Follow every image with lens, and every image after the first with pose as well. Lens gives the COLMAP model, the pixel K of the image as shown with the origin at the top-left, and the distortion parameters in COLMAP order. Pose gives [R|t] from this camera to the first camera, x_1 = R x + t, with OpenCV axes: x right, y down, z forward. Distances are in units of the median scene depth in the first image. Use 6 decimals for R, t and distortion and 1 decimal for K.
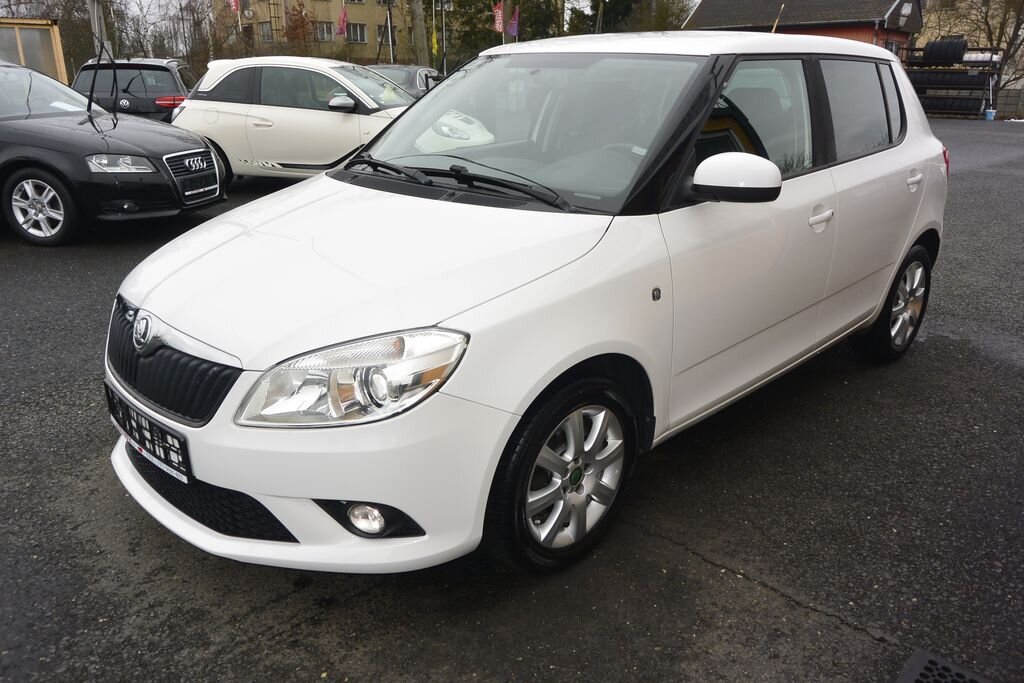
lens RADIAL K [[777.6, 0, 493.8], [0, 777.6, 343.8], [0, 0, 1]] dist [-0.059576, 0.117164]
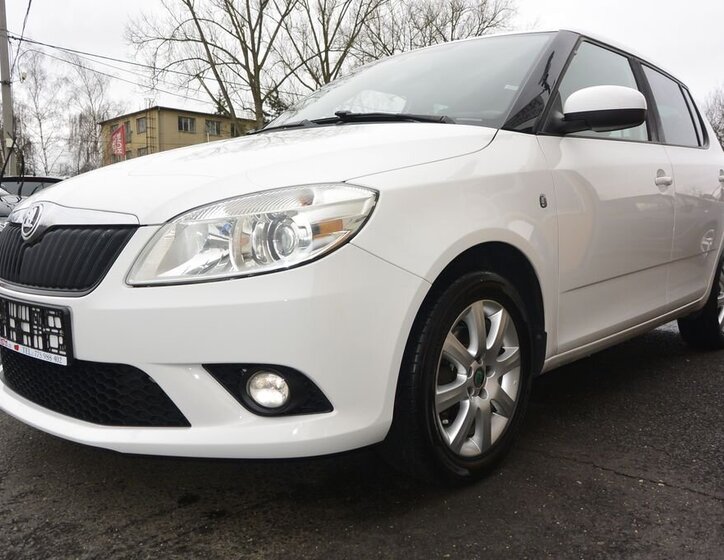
lens RADIAL K [[645.9, 0, 350.6], [0, 645.9, 280.6], [0, 0, 1]] dist [0.004765, -0.007527]
pose [[0.999192, -0.020222, 0.034732, -0.086085], [0.027181, 0.976598, -0.213347, 0.241860], [-0.029605, 0.214119, 0.976359, 0.220339]]
